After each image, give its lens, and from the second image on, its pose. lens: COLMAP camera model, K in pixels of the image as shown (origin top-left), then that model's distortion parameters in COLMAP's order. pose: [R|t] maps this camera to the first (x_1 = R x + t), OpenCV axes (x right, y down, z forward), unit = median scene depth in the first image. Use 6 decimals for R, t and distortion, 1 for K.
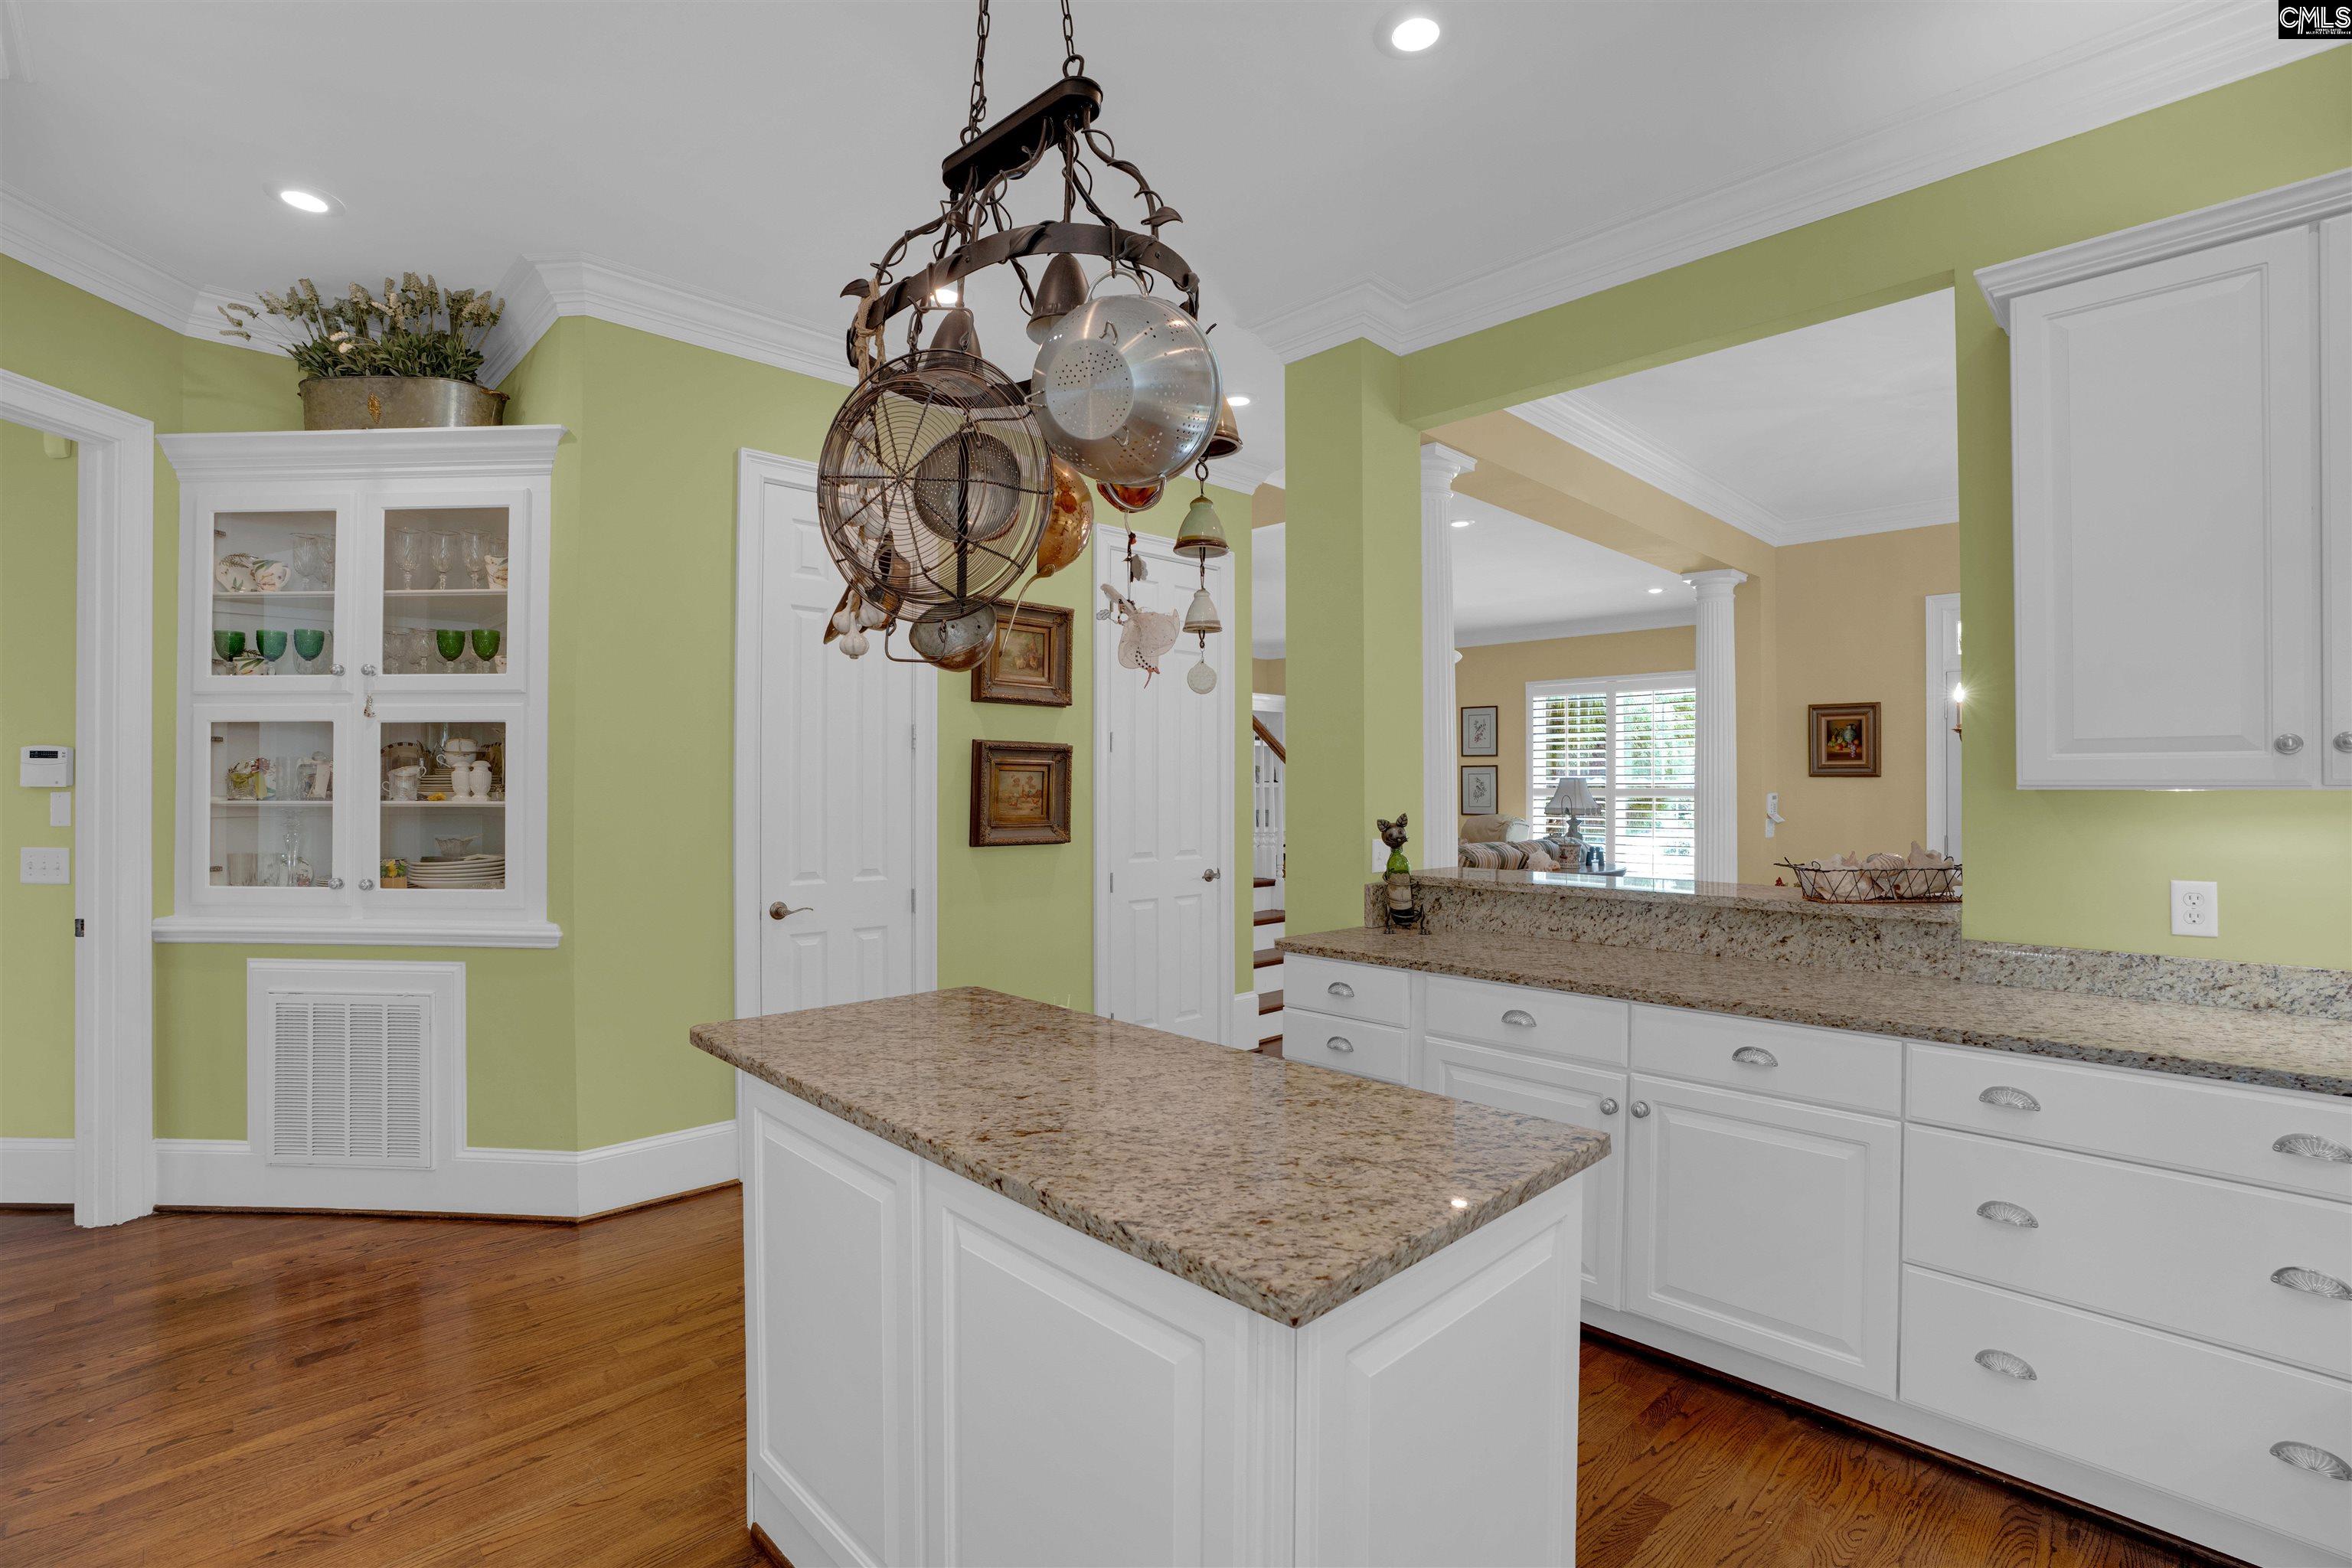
lens RADIAL K [[1077.2, 0, 1176.0], [0, 1077.2, 784.0], [0, 0, 1]] dist [-0.058286, 0.015671]
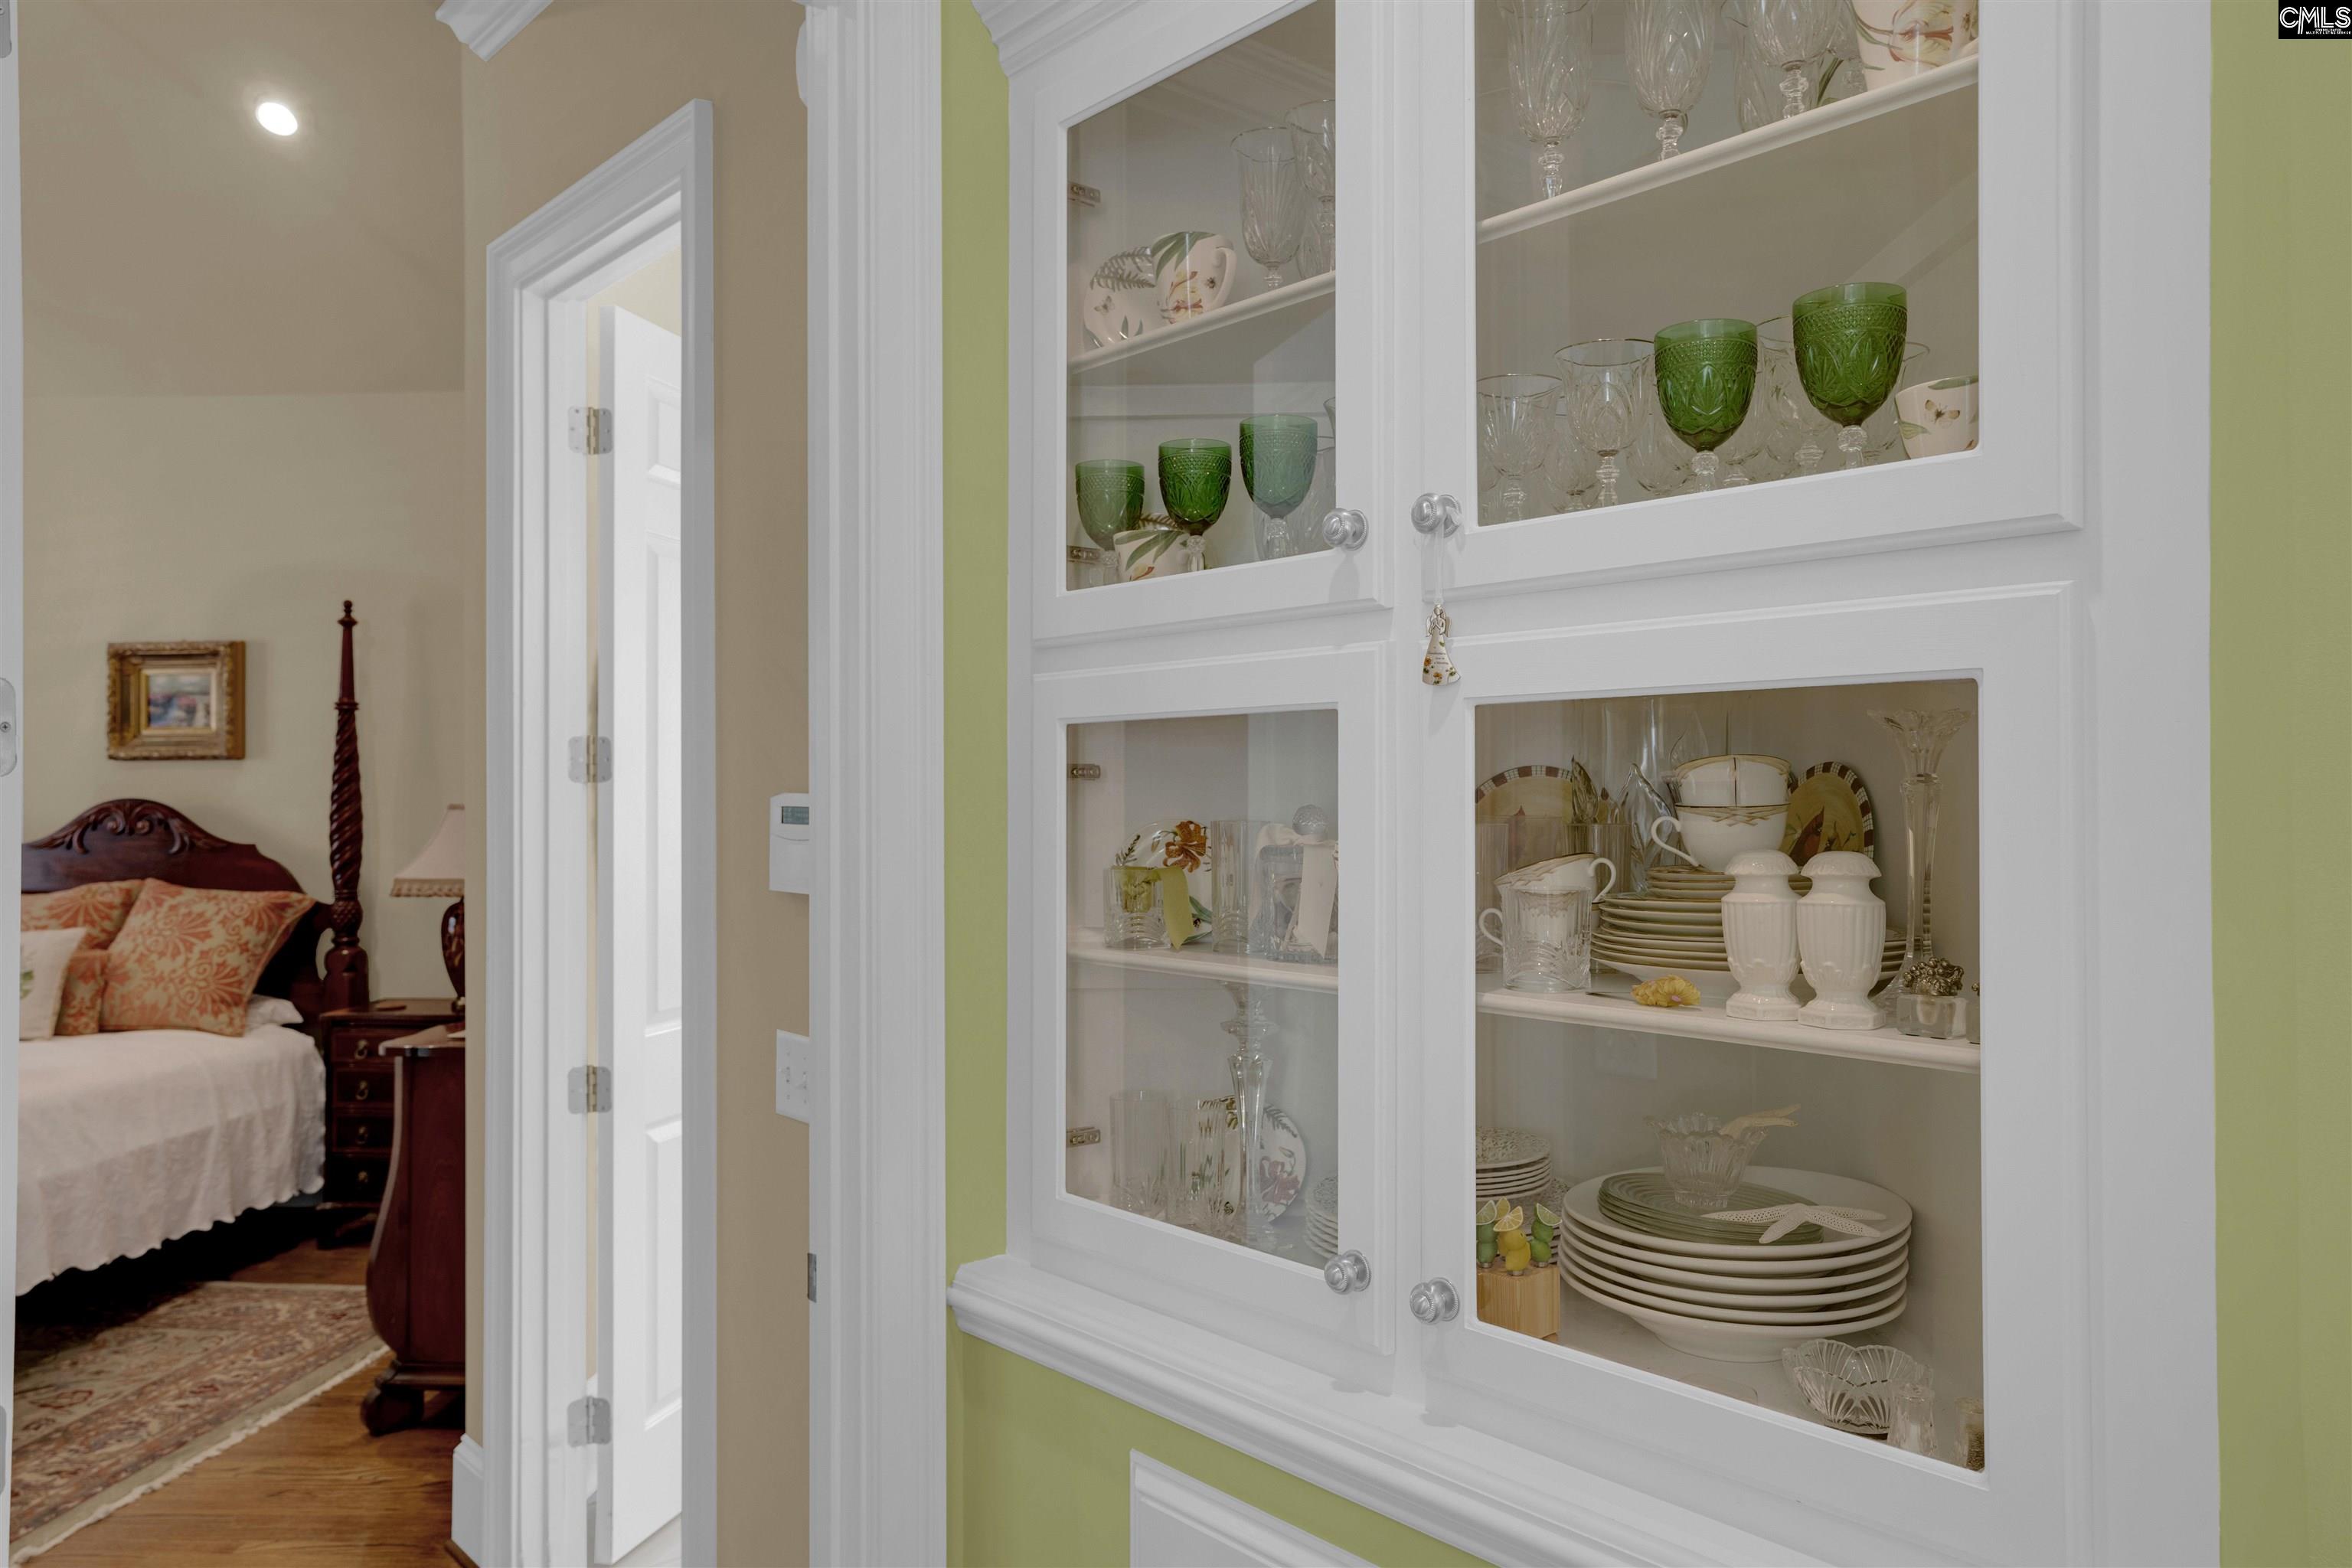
lens RADIAL K [[1605.8, 0, 1210.3], [0, 1605.8, 784.1], [0, 0, 1]] dist [-0.001825, 0.006279]
pose [[0.687674, -0.008834, -0.725965, -0.505895], [0.006855, 0.999960, -0.005674, -0.036370], [0.725987, -0.001075, 0.687708, 0.664894]]
